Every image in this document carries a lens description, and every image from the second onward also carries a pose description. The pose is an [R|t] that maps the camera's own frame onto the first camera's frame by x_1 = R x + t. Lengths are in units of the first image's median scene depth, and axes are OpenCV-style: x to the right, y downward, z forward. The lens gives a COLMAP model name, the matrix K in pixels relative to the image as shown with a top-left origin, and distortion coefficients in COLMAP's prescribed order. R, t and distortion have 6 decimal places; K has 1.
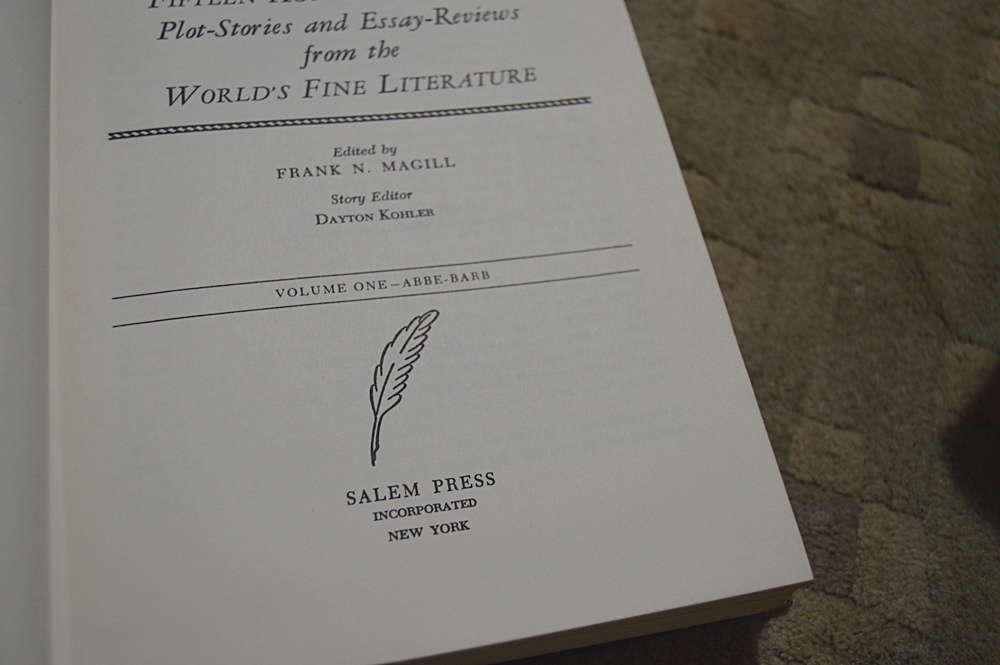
lens RADIAL K [[1010.8, 0, 500.8], [0, 1010.8, 310.4], [0, 0, 1]] dist [-0.043335, -0.001565]
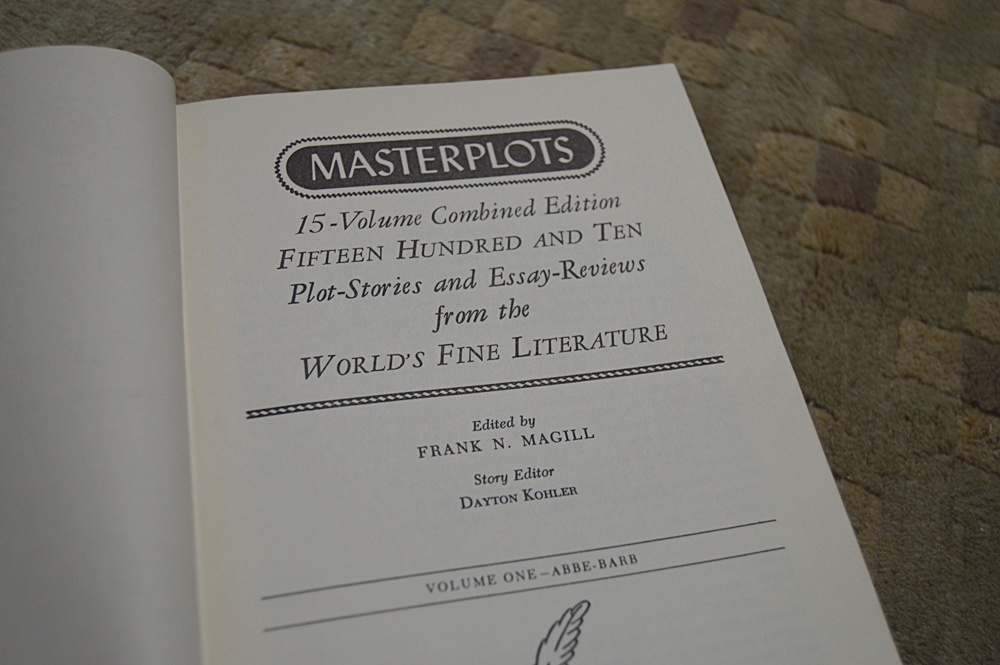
lens RADIAL K [[1010.8, 0, 500.8], [0, 1010.8, 310.4], [0, 0, 1]] dist [-0.043335, -0.001565]
pose [[0.999951, -0.007407, -0.006610, -0.123344], [0.007011, 0.998289, -0.058059, -0.200275], [0.007029, 0.058010, 0.998291, 0.002303]]
